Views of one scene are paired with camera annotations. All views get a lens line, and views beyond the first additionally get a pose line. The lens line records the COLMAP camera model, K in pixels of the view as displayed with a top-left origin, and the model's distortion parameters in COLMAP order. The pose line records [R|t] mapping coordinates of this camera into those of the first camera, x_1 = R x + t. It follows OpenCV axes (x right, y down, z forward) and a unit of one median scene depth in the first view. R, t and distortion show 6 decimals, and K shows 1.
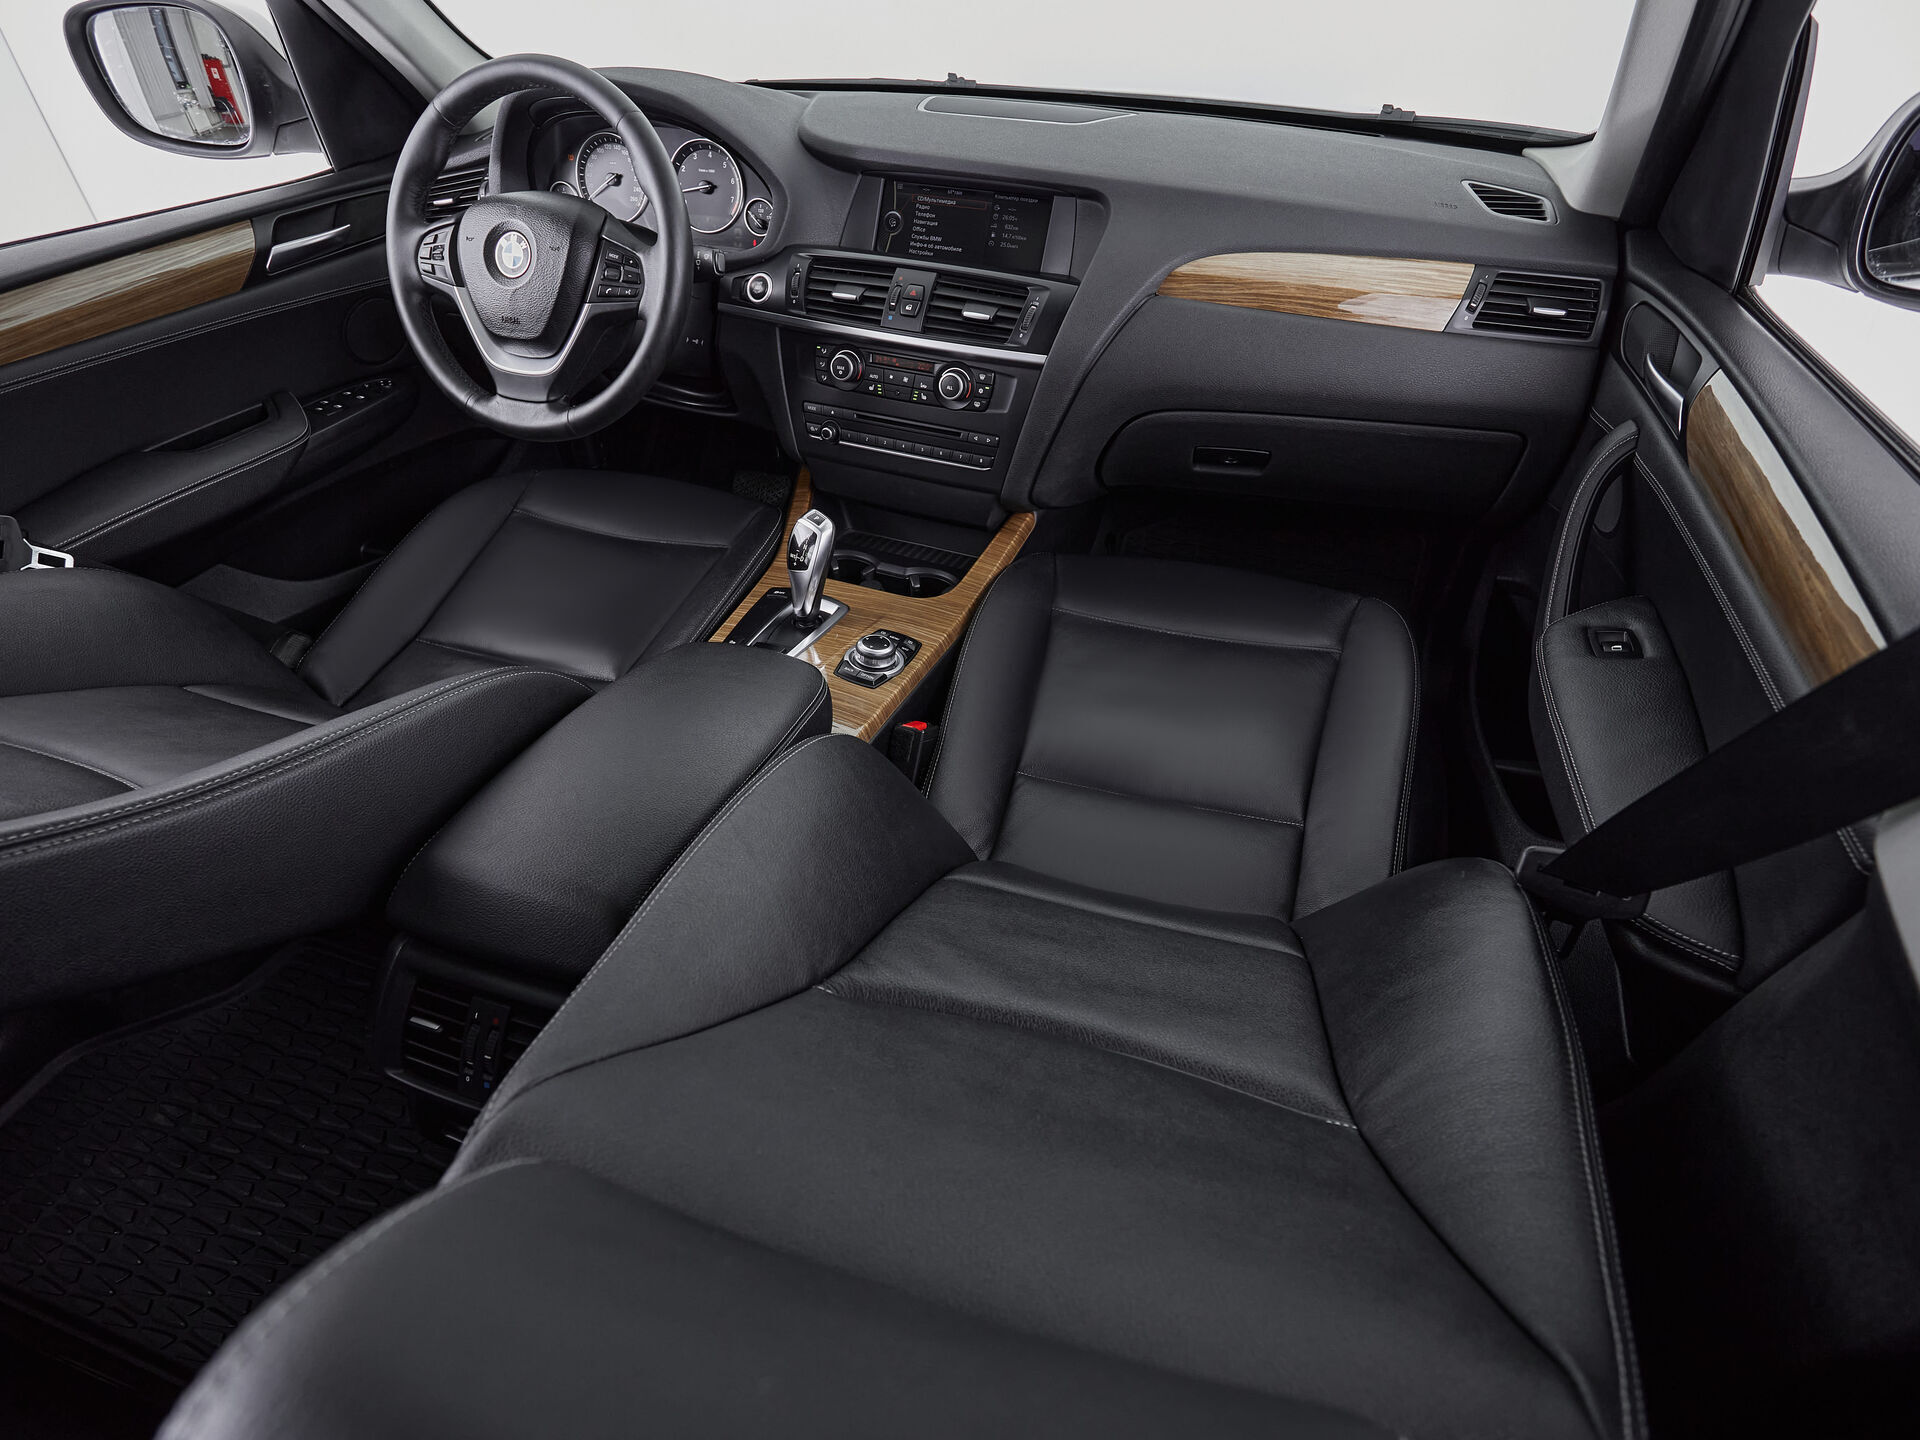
lens RADIAL K [[1021.5, 0, 960.0], [0, 1021.5, 720.0], [0, 0, 1]] dist [-0.001534, -0.000476]
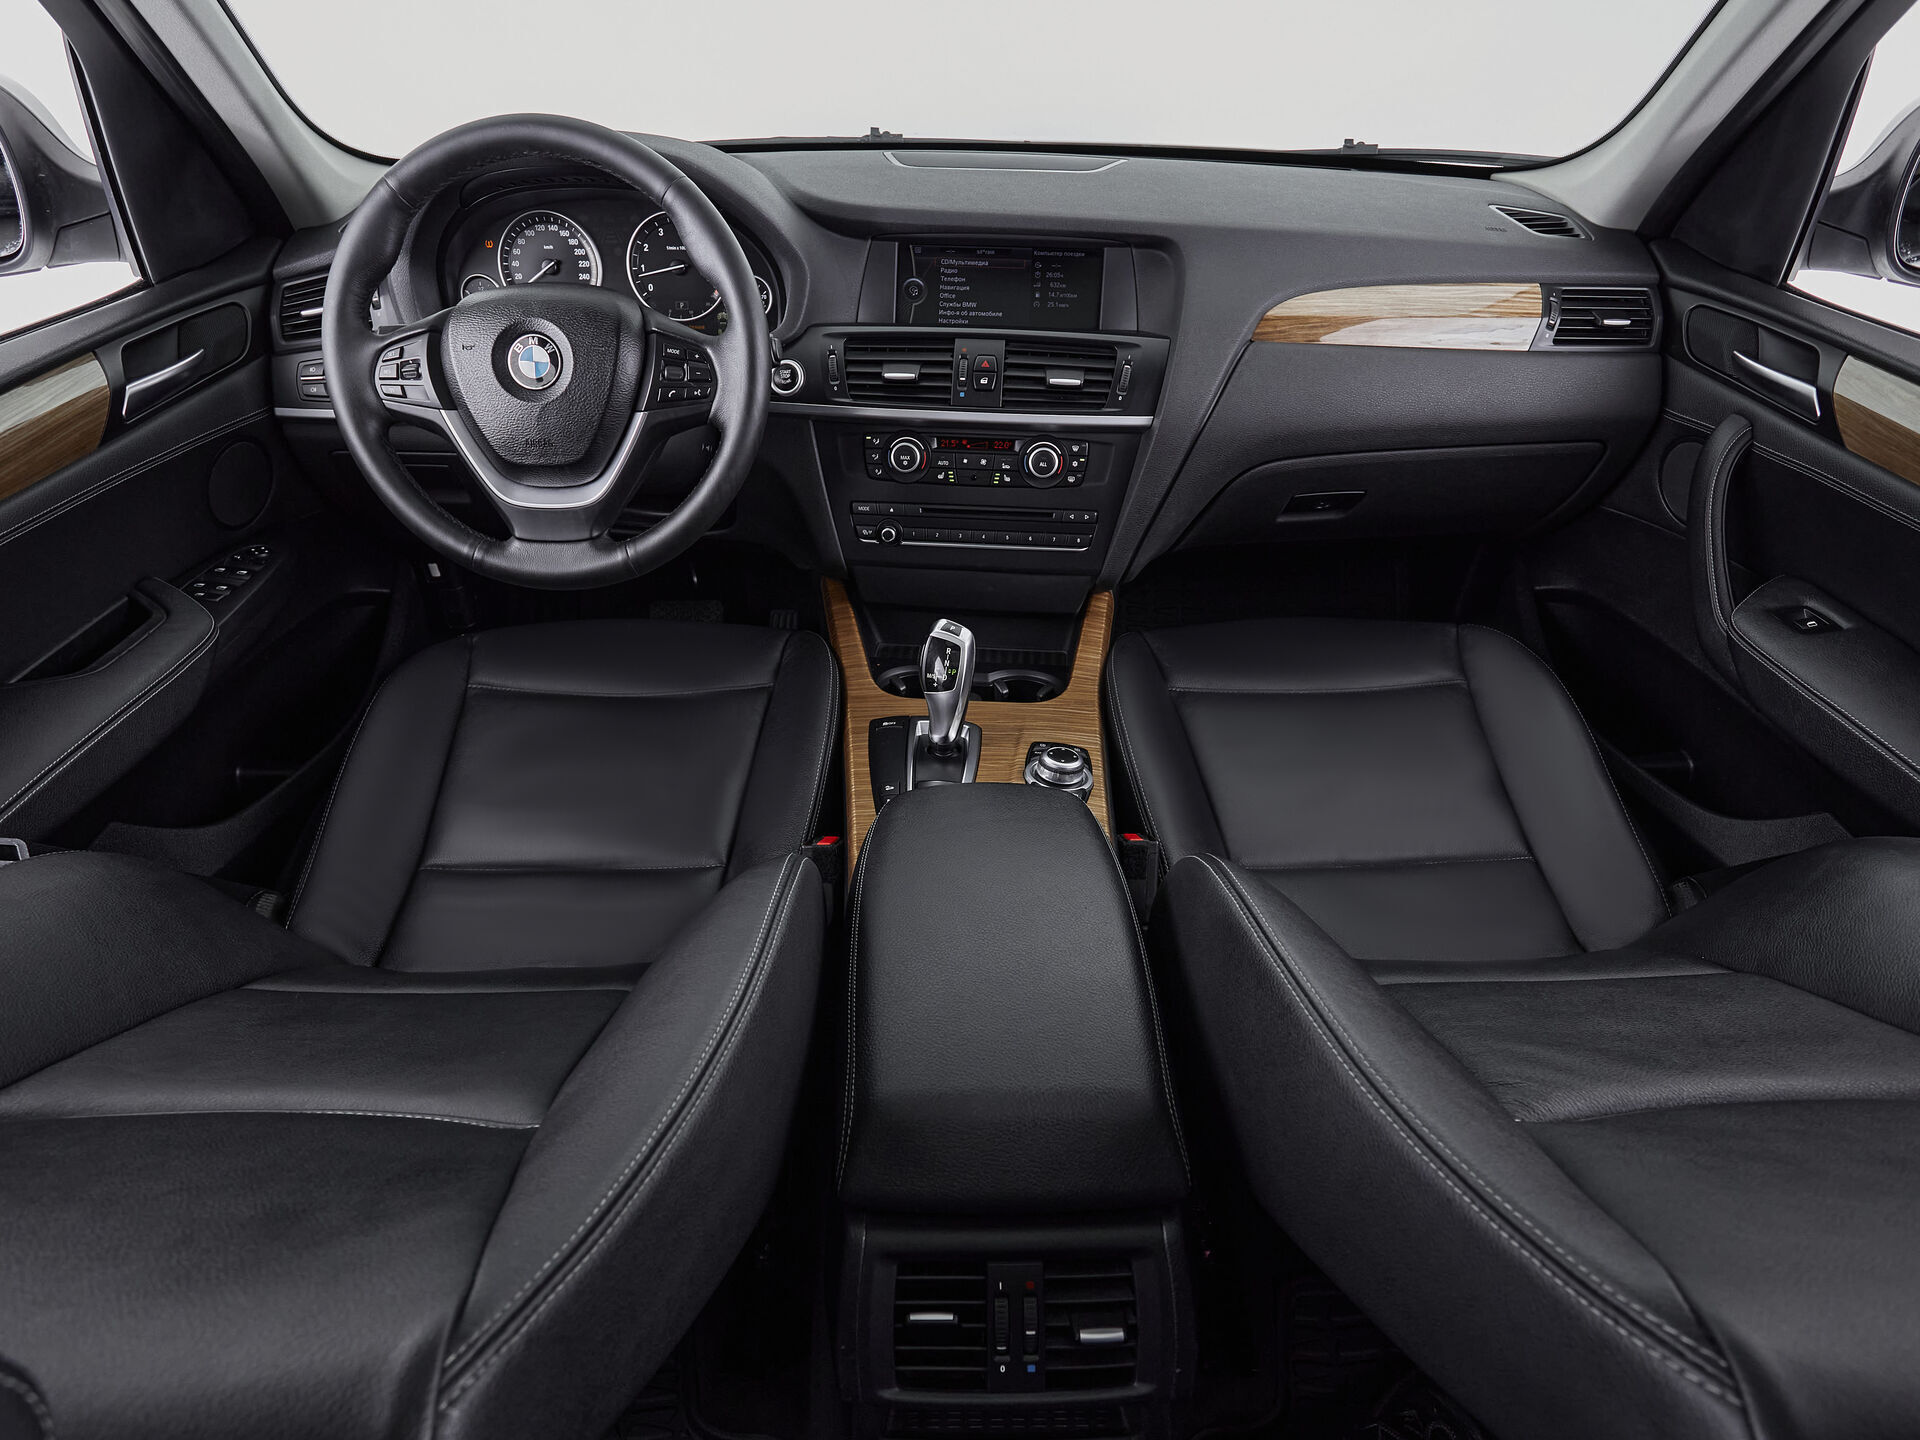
lens RADIAL K [[1130.1, 0, 949.0], [0, 1130.1, 792.7], [0, 0, 1]] dist [-0.002708, 0.000617]
pose [[0.946949, -0.190462, 0.258867, -0.394792], [0.200578, 0.979592, -0.012985, -0.047609], [-0.251111, 0.064219, 0.965826, 0.085013]]
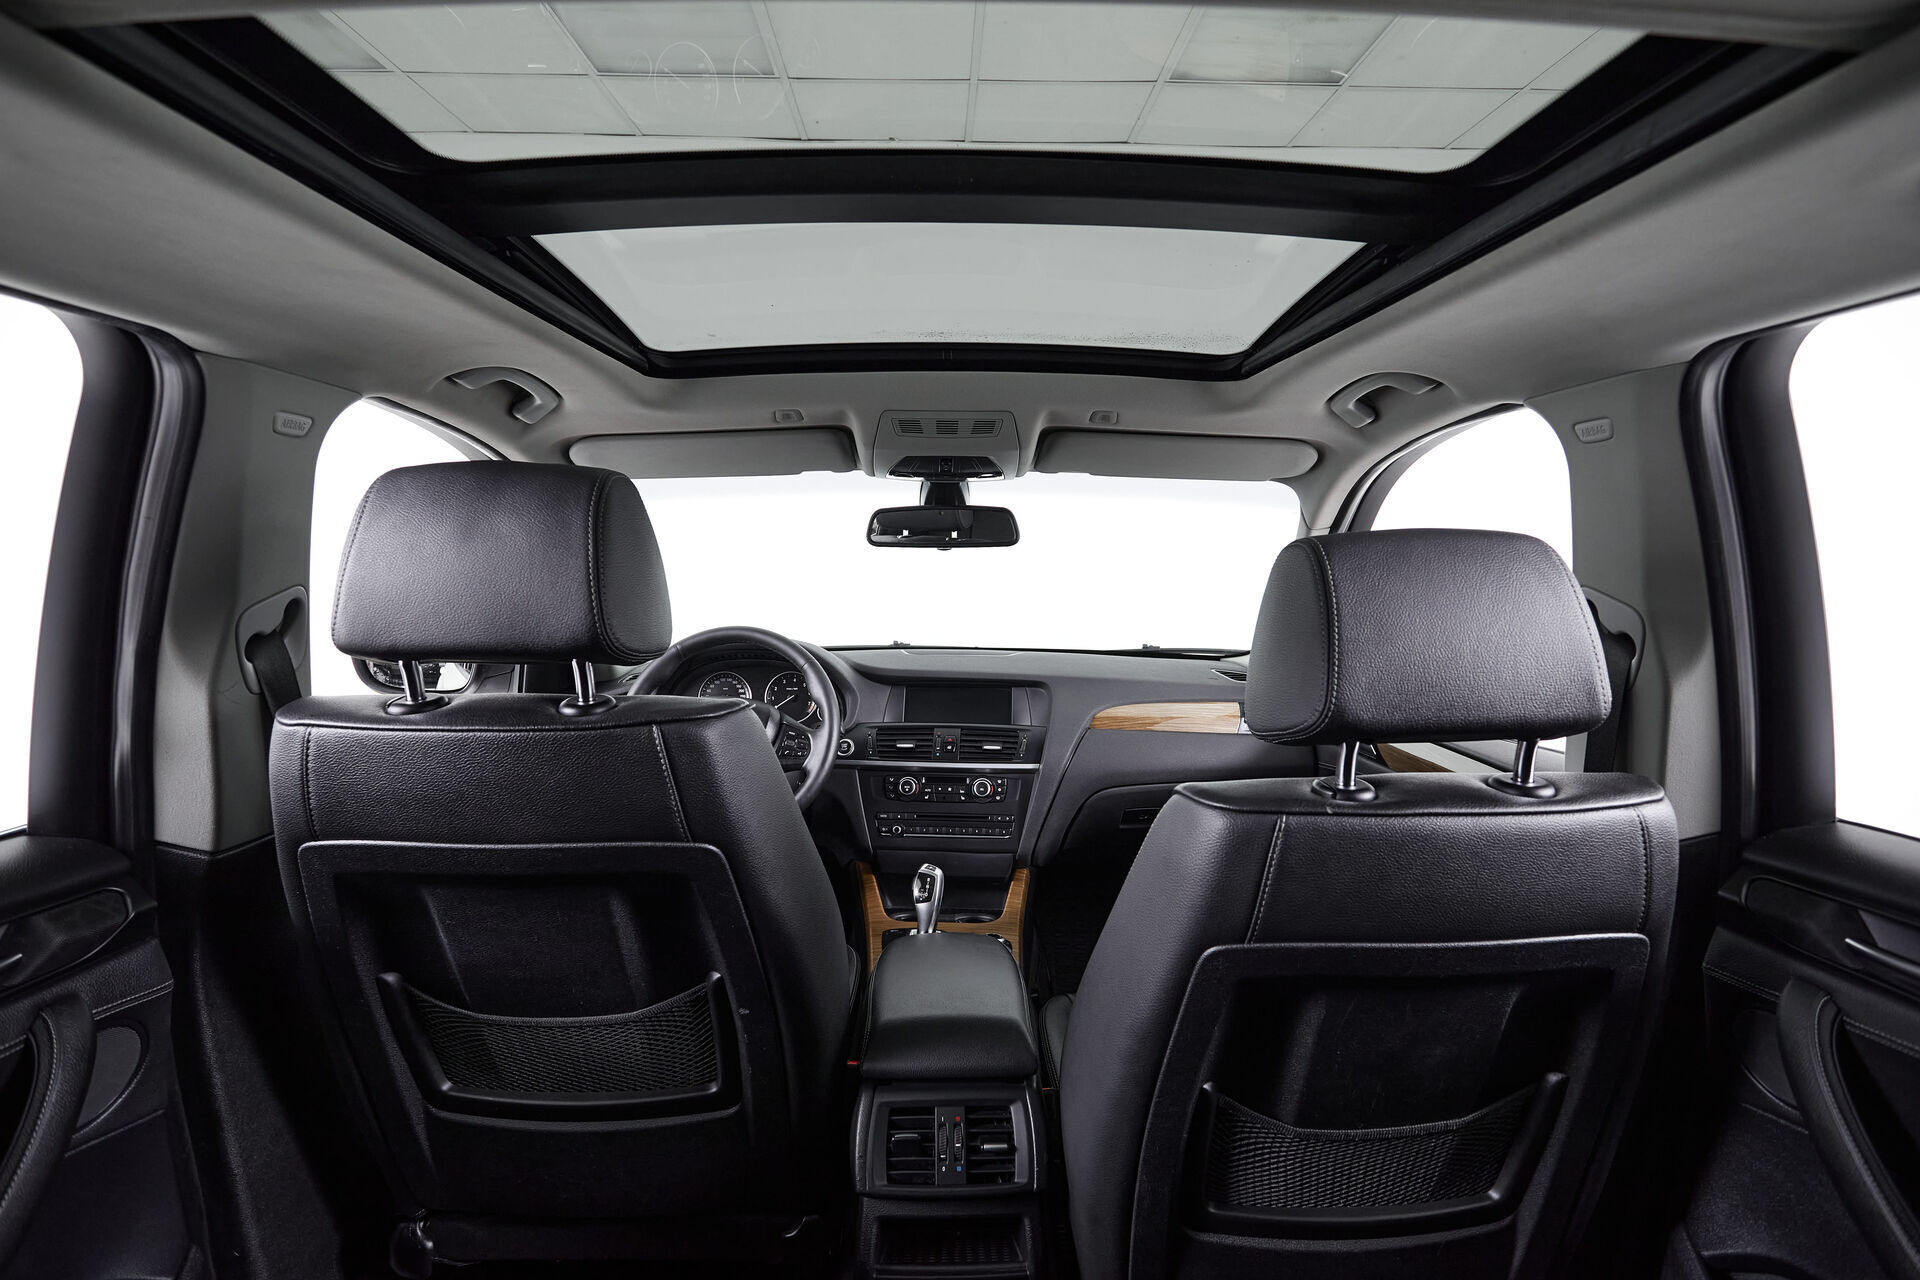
lens RADIAL K [[935.8, 0, 960.0], [0, 935.8, 640.0], [0, 0, 1]] dist [0.000652, 0.000011]
pose [[0.943556, -0.027608, 0.330060, -0.529196], [0.209780, 0.820969, -0.531039, 0.267226], [-0.256308, 0.570305, 0.780422, -0.300337]]
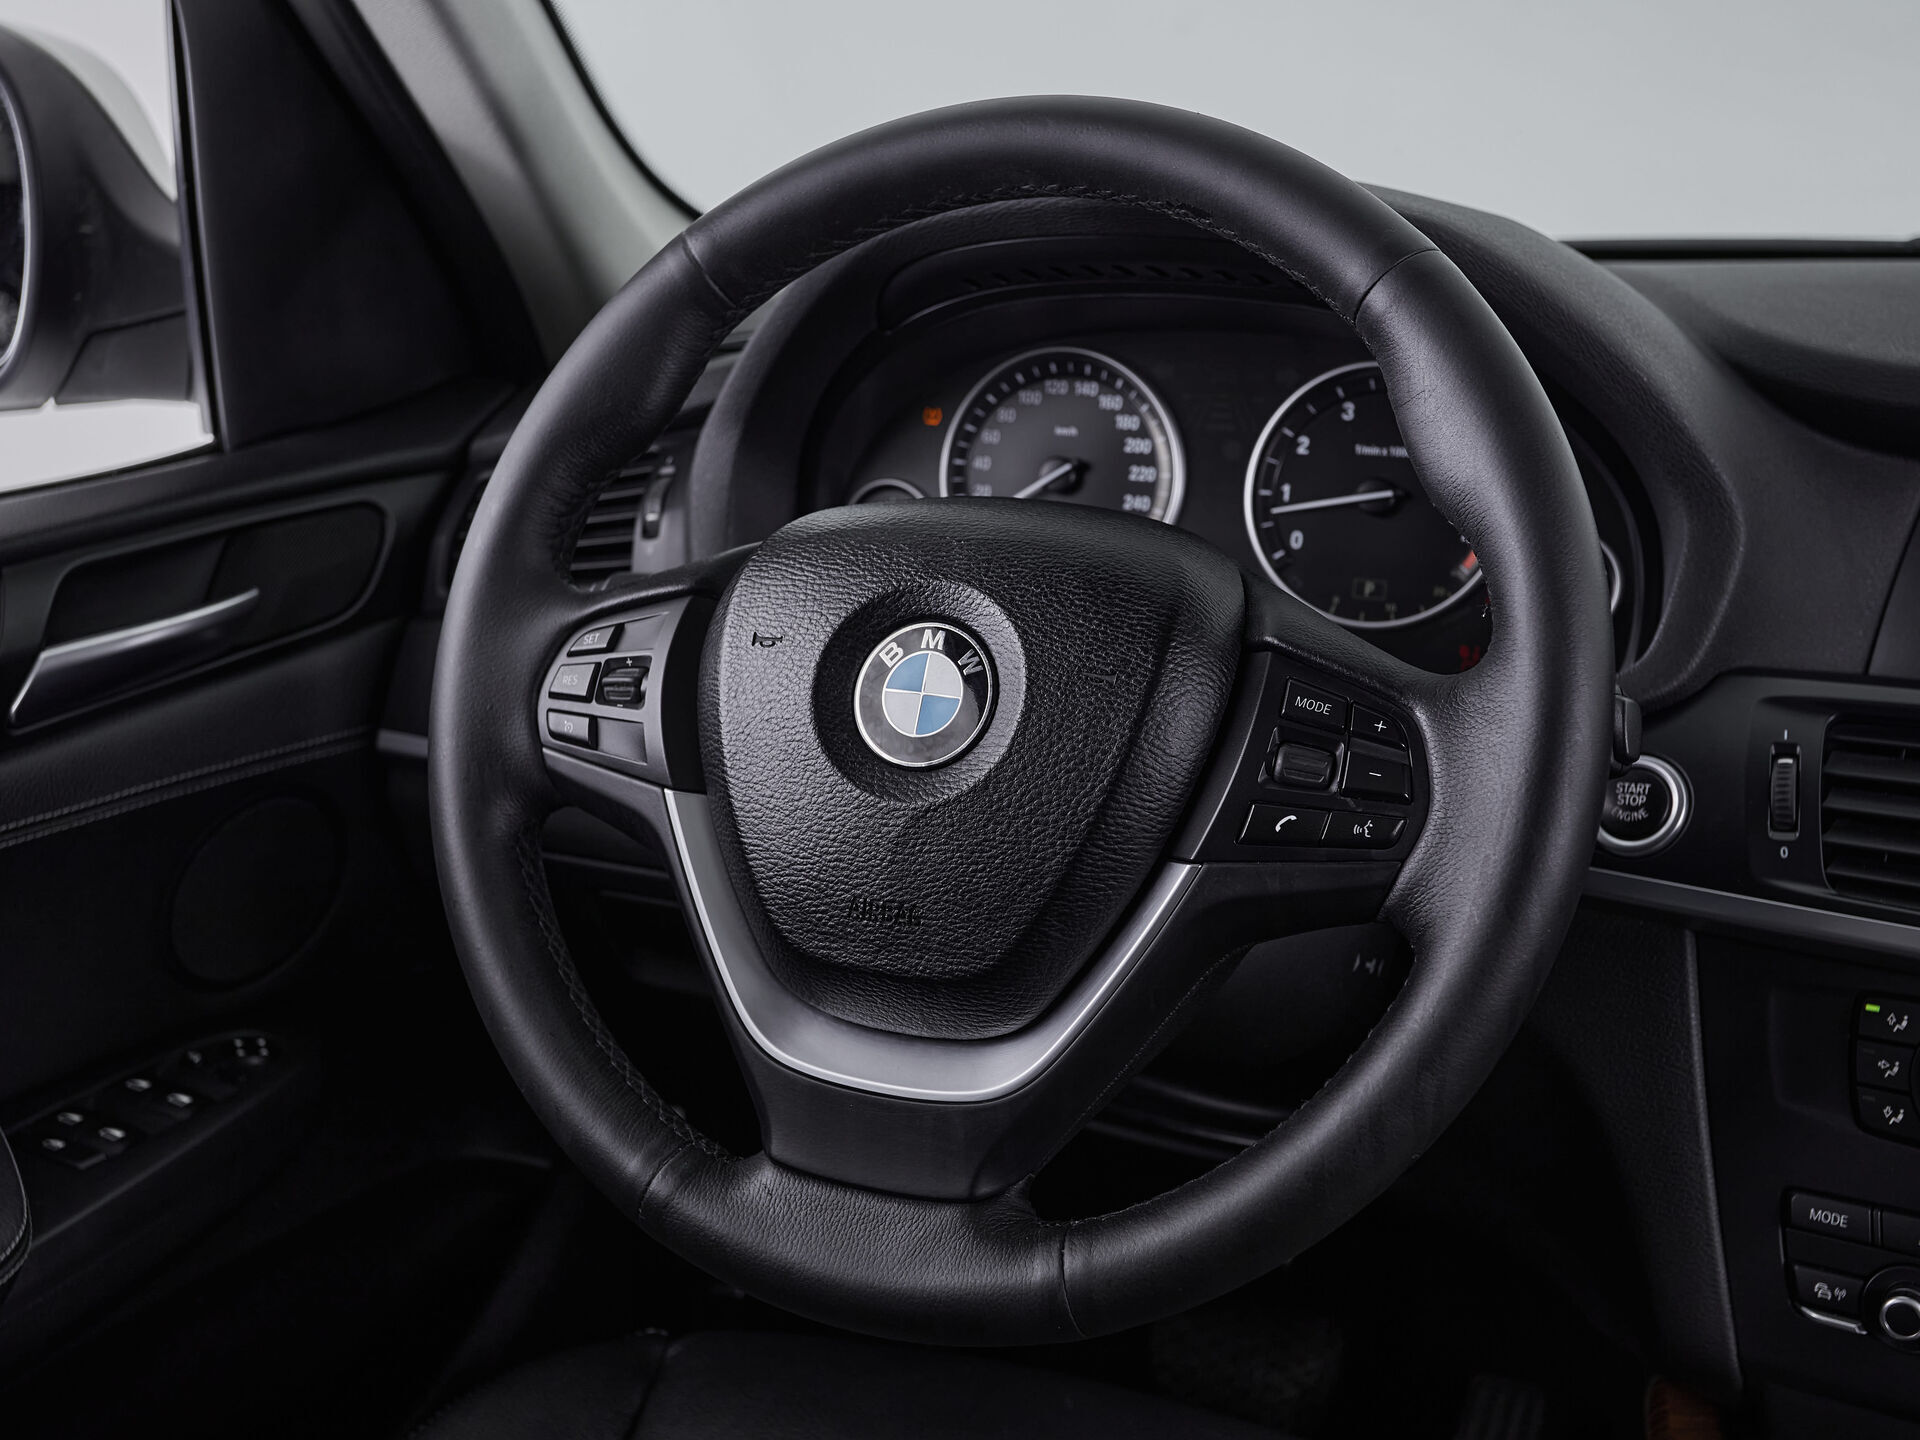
lens RADIAL K [[2339.0, 0, 927.6], [0, 2339.0, 719.3], [0, 0, 1]] dist [0.004562, 0.105048]
pose [[0.996005, 0.015355, -0.087963, -0.353867], [-0.048464, 0.920344, -0.388095, -0.185336], [0.074997, 0.390808, 0.917412, 0.382301]]
